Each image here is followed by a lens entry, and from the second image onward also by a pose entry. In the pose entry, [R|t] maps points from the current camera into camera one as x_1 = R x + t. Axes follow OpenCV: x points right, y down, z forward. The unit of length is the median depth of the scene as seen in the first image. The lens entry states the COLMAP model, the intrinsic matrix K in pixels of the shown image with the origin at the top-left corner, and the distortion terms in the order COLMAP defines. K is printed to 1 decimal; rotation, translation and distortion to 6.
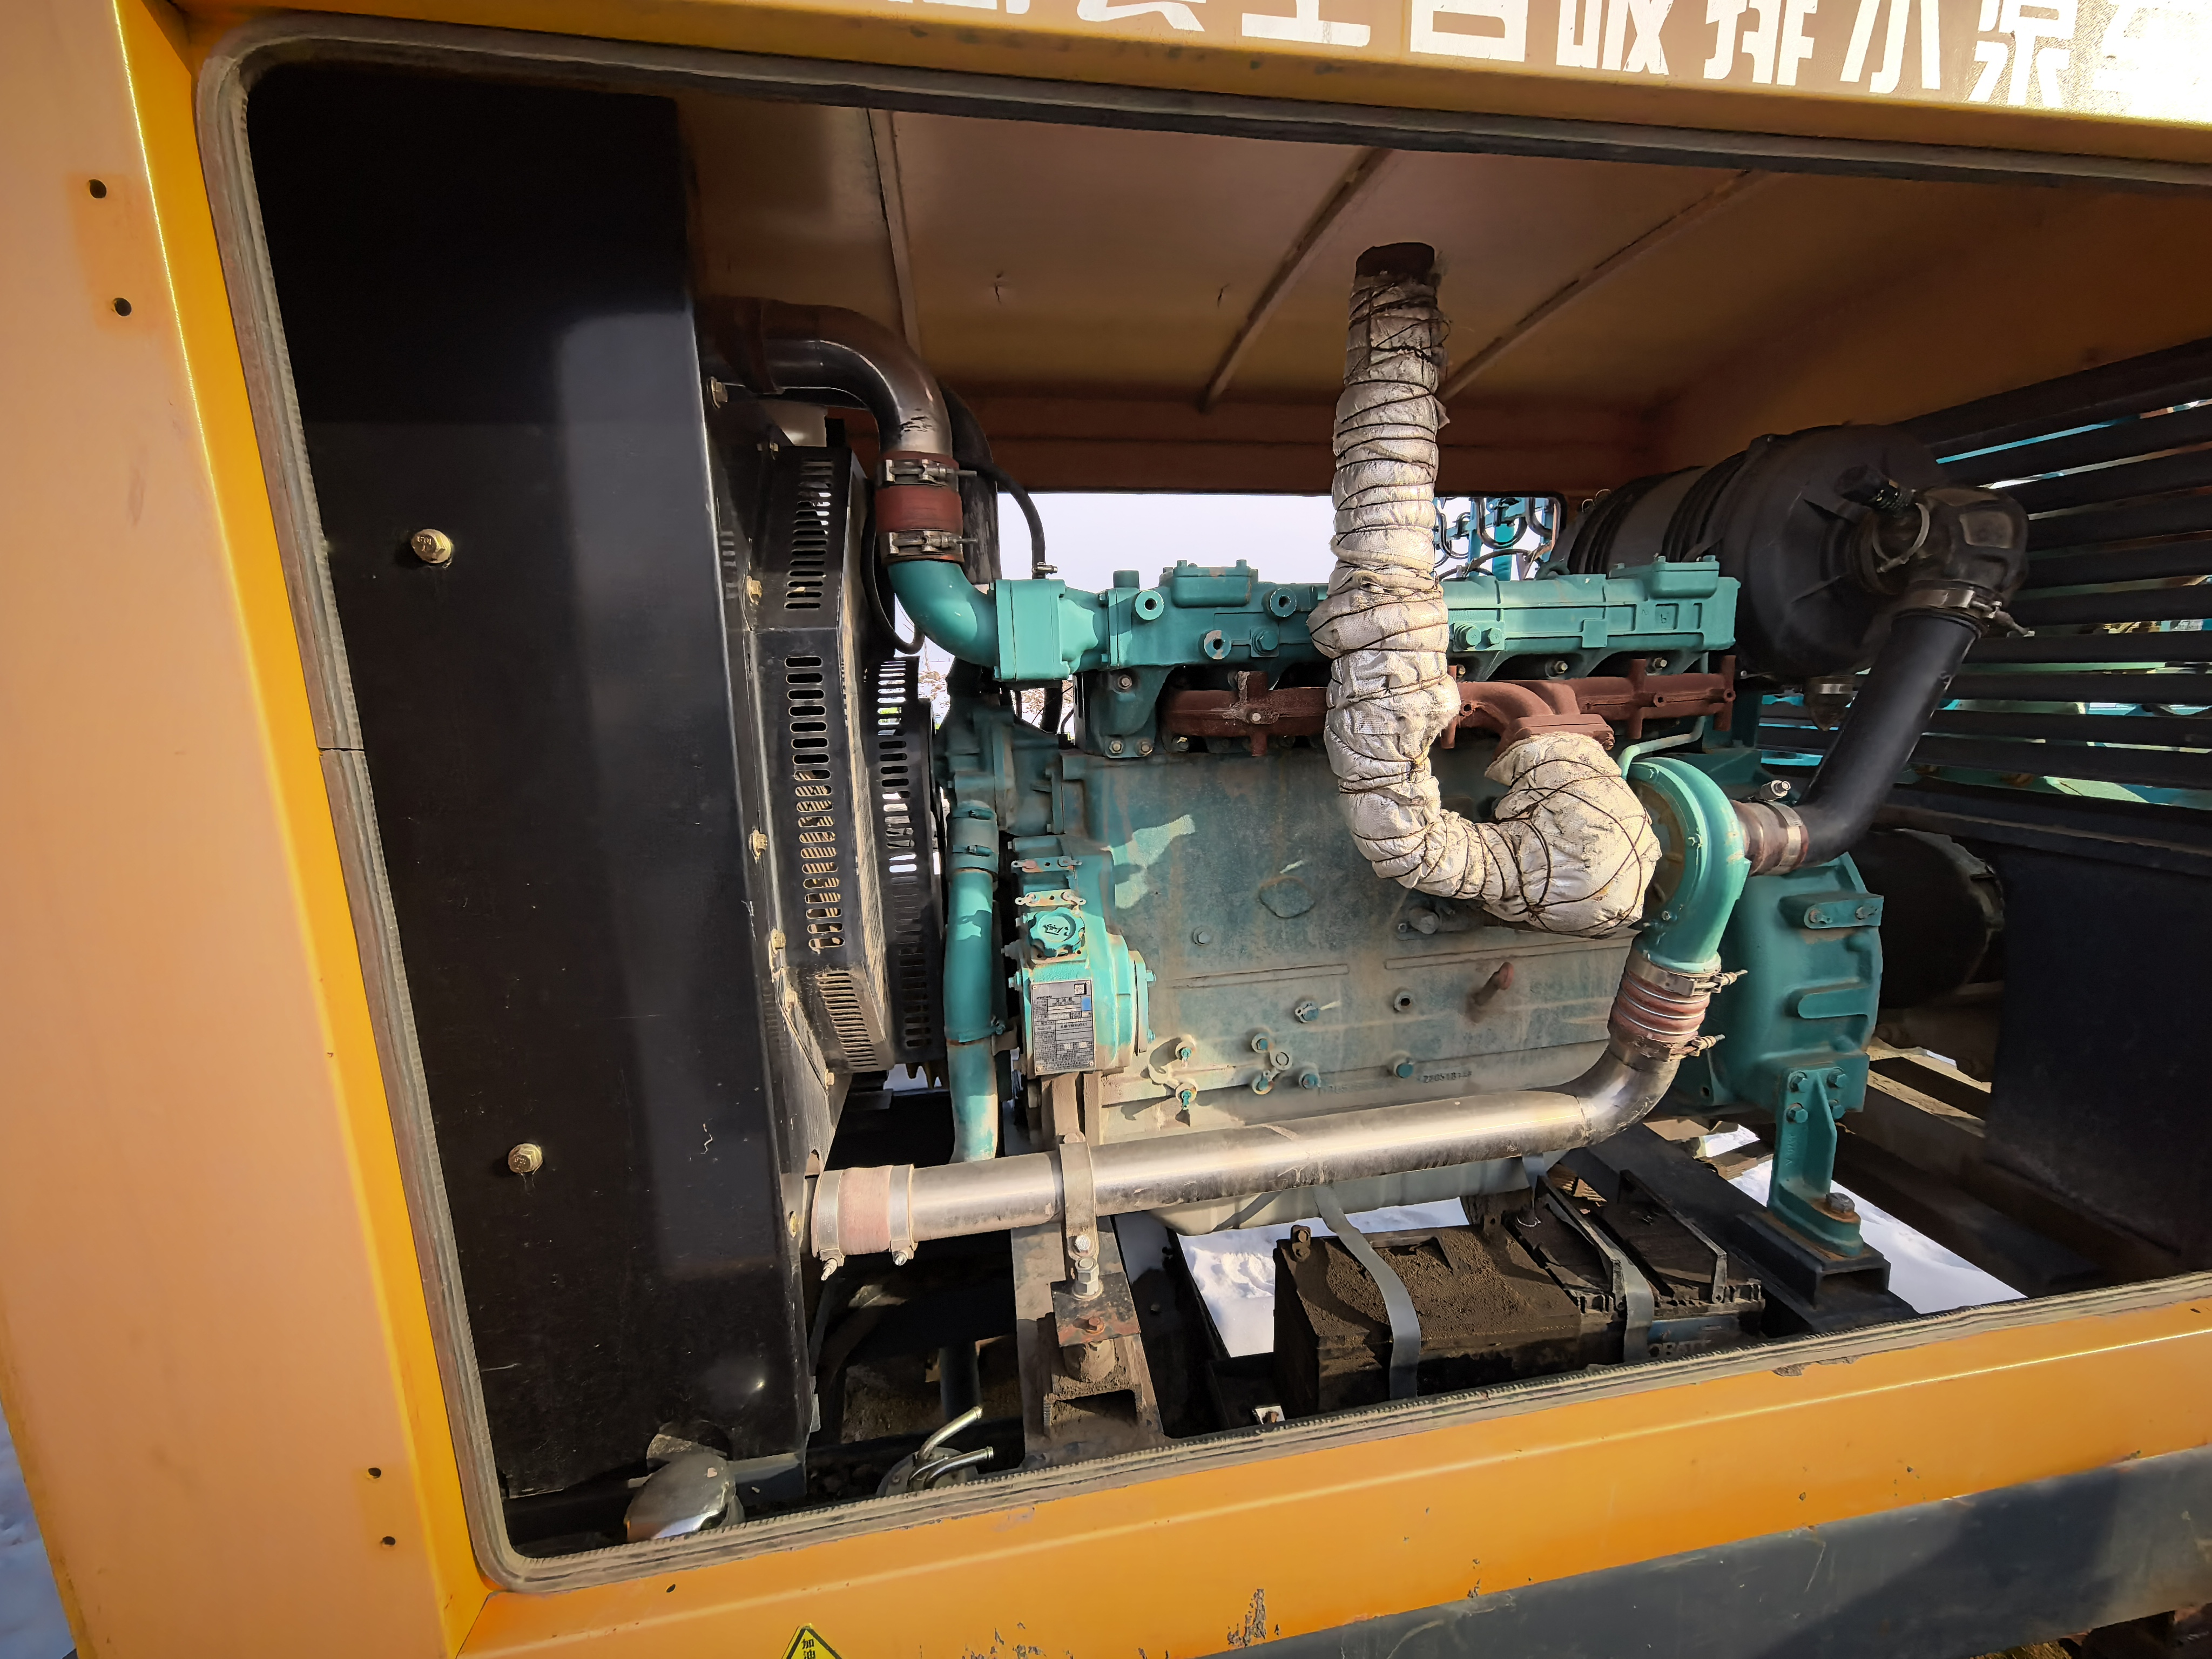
lens RADIAL K [[876.4, 0, 1105.3], [0, 876.4, 868.0], [0, 0, 1]] dist [0.017403, -0.000173]
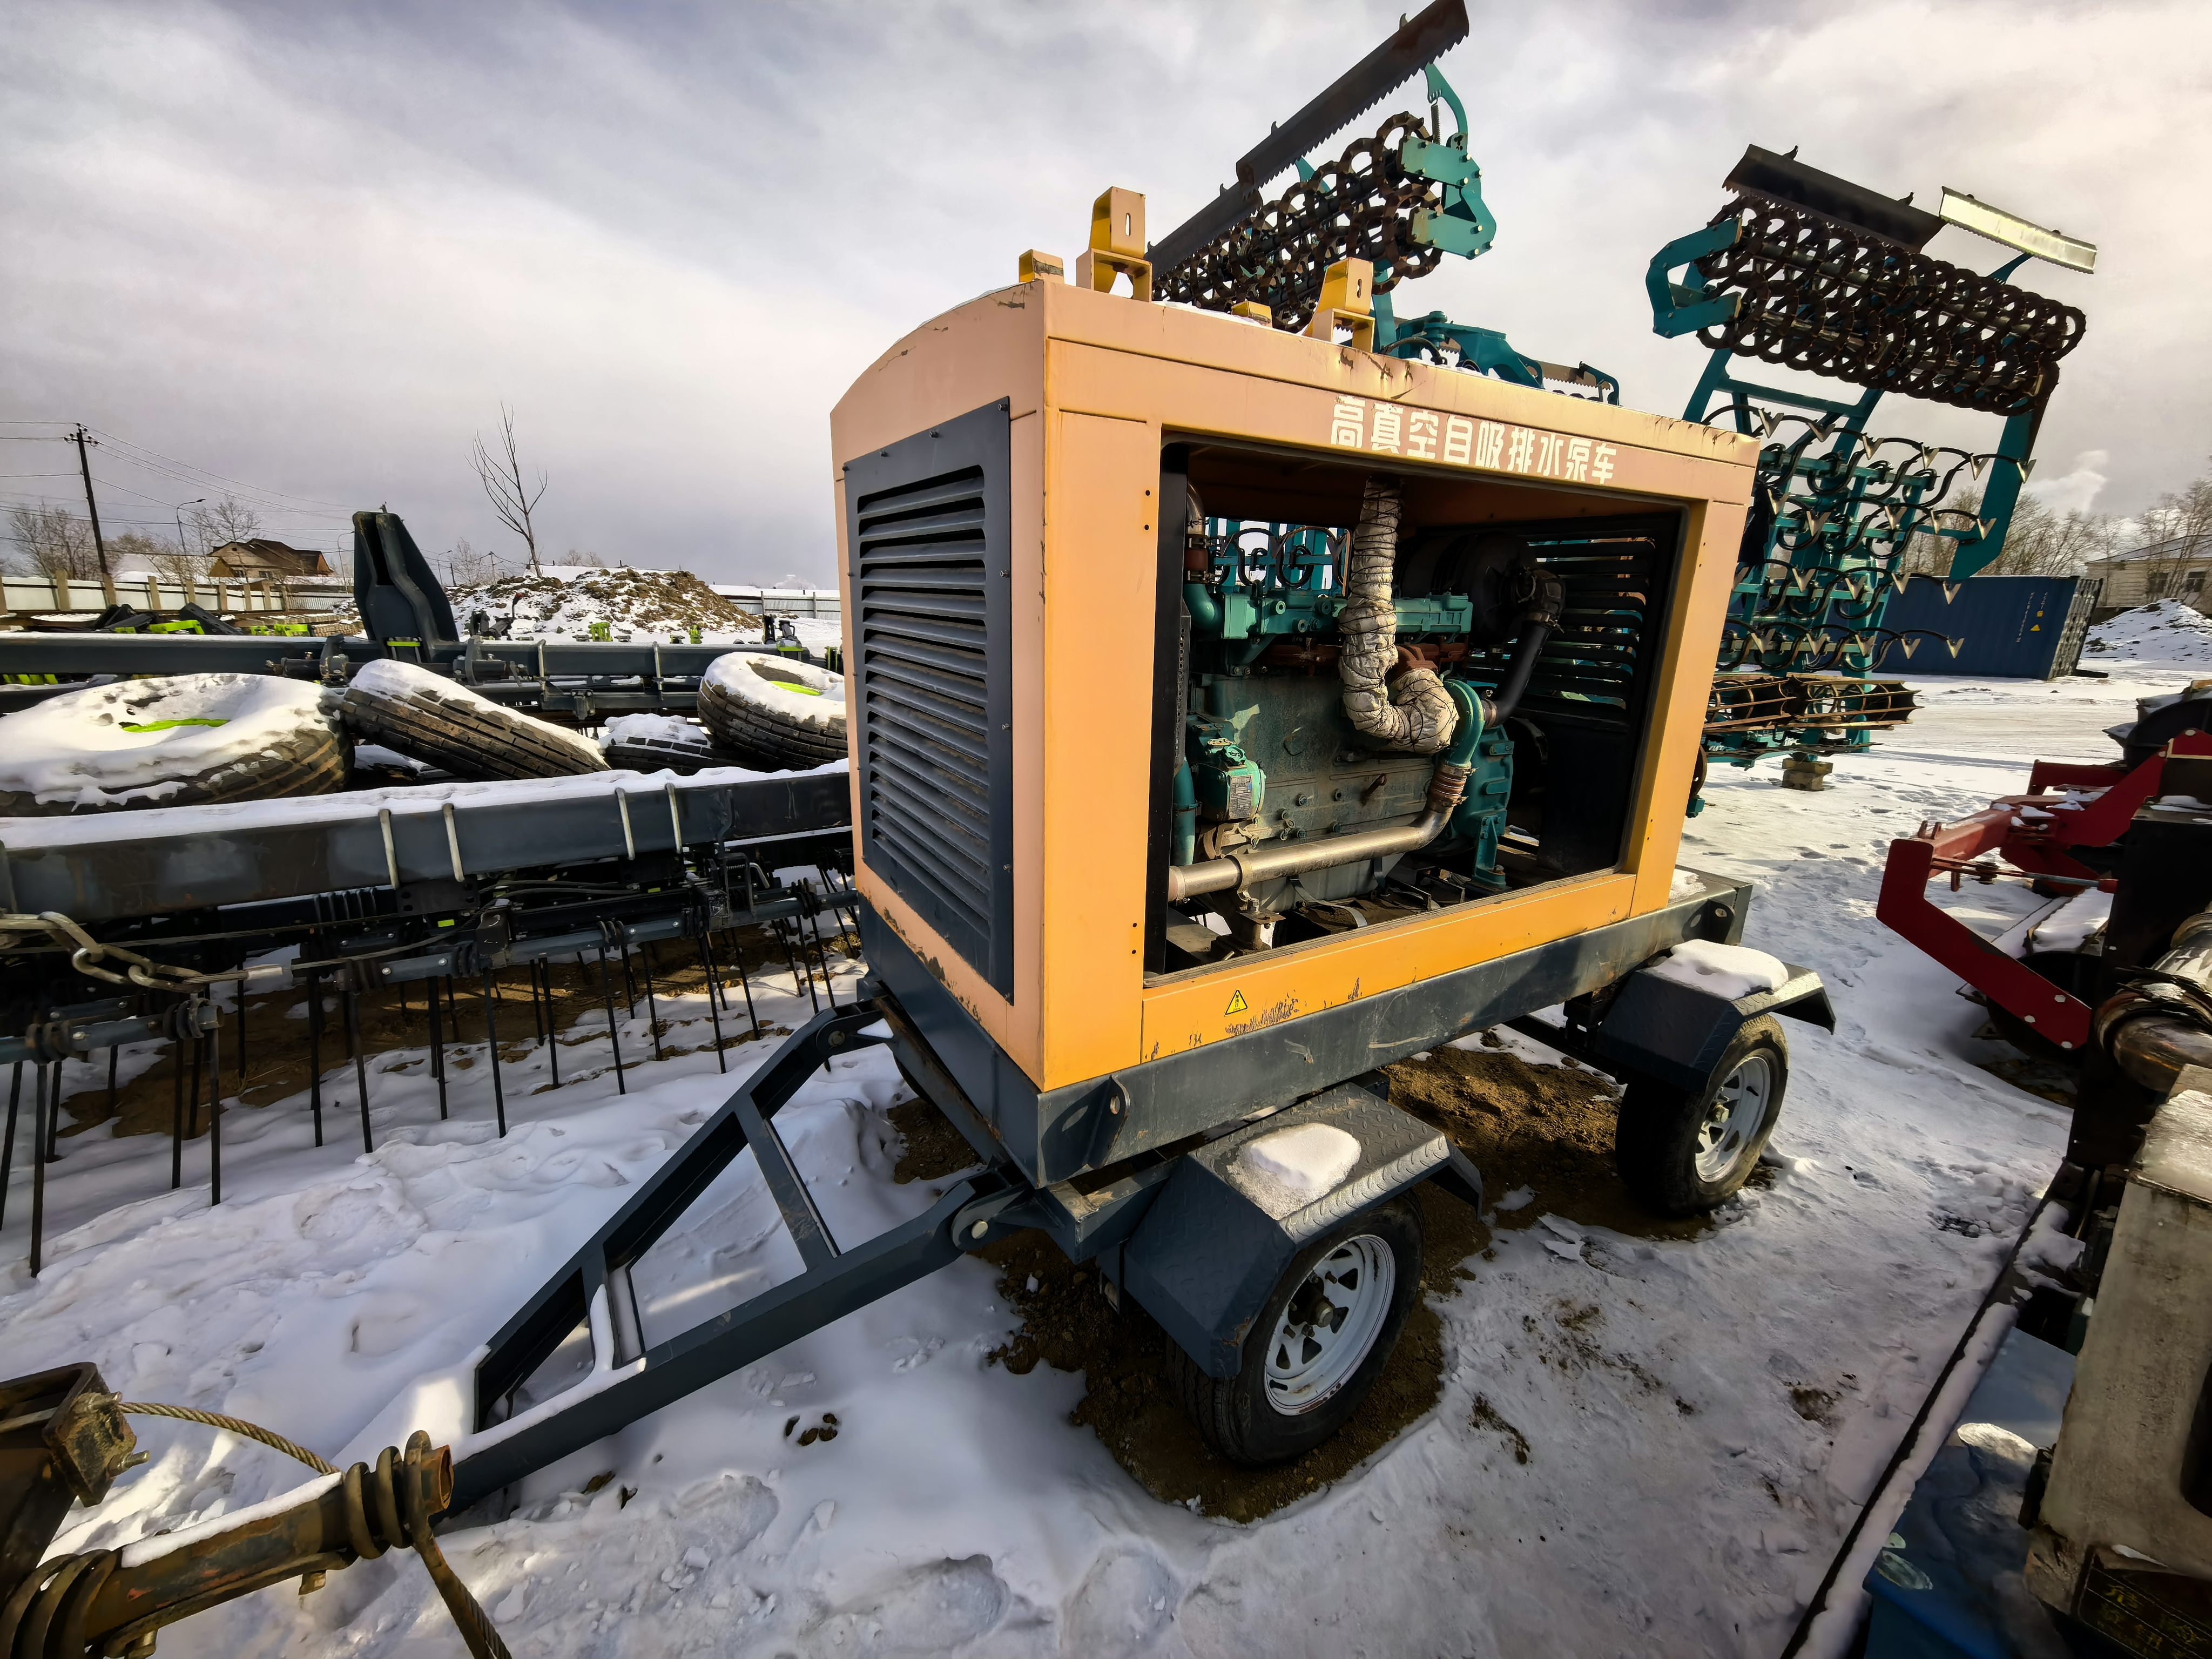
lens RADIAL K [[876.4, 0, 1105.3], [0, 876.4, 868.0], [0, 0, 1]] dist [0.017403, -0.000173]
pose [[0.933853, -0.056989, 0.353089, -1.164076], [0.025588, 0.995340, 0.092972, 0.143280], [-0.356742, -0.077787, 0.930959, -0.965473]]
